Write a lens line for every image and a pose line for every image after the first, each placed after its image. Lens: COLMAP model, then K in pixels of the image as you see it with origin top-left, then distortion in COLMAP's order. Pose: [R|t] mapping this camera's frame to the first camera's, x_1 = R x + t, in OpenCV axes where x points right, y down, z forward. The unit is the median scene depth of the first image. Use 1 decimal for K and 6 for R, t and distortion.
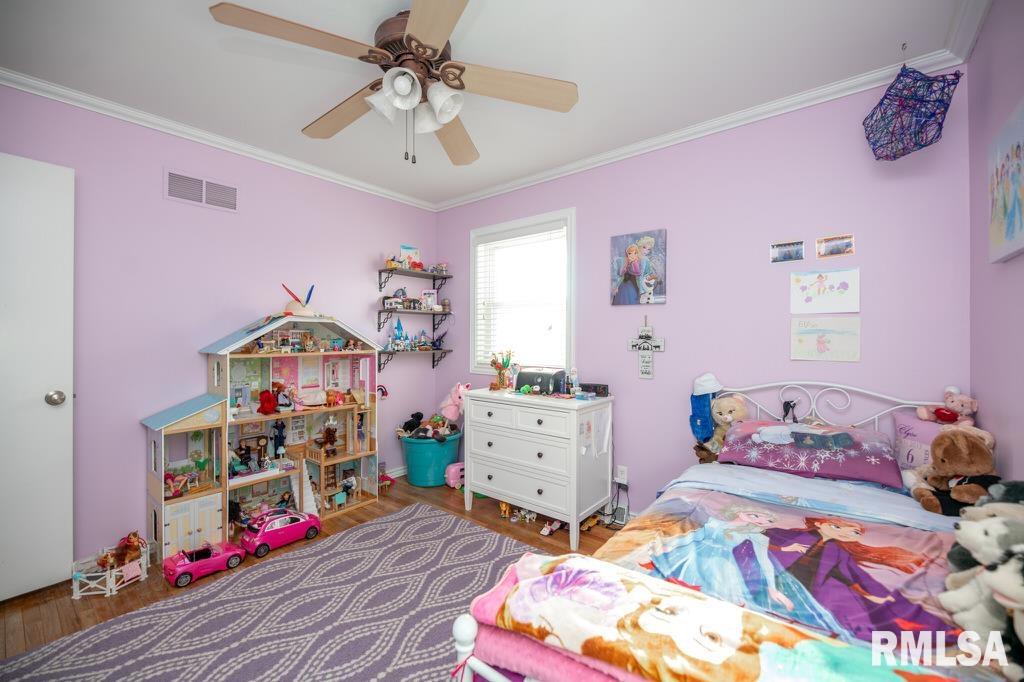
lens RADIAL K [[430.9, 0, 519.3], [0, 430.9, 338.6], [0, 0, 1]] dist [-0.003094, -0.001256]
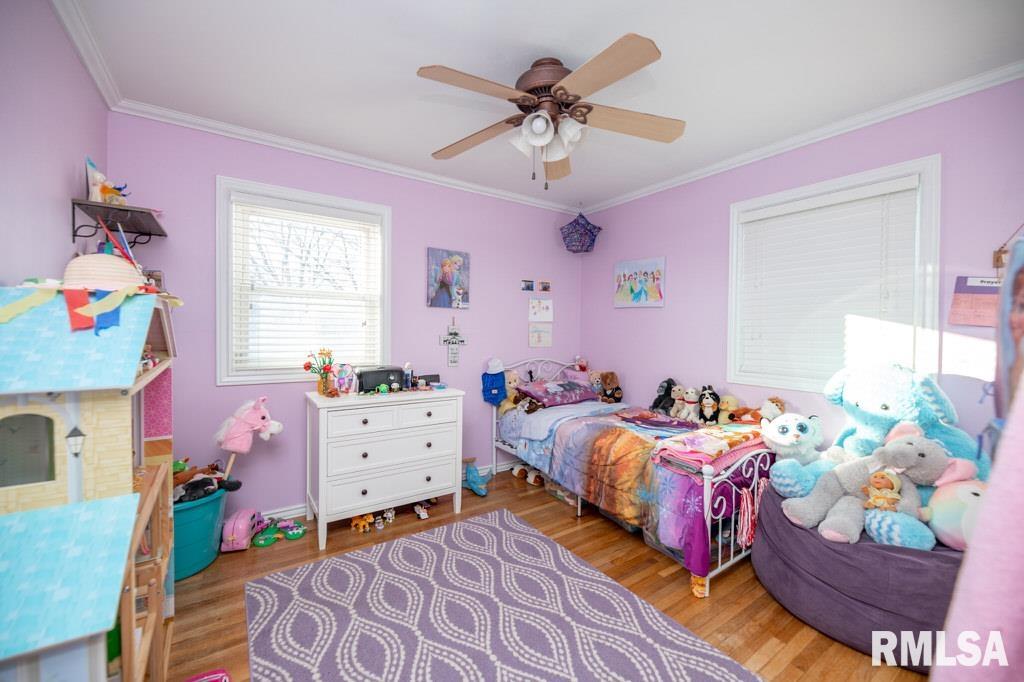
lens RADIAL K [[423.3, 0, 528.4], [0, 423.3, 337.2], [0, 0, 1]] dist [-0.000571, -0.001030]
pose [[0.240756, -0.015003, 0.970470, -0.885823], [-0.009092, 0.999802, 0.017712, -0.018373], [-0.970543, -0.013087, 0.240572, 0.493331]]
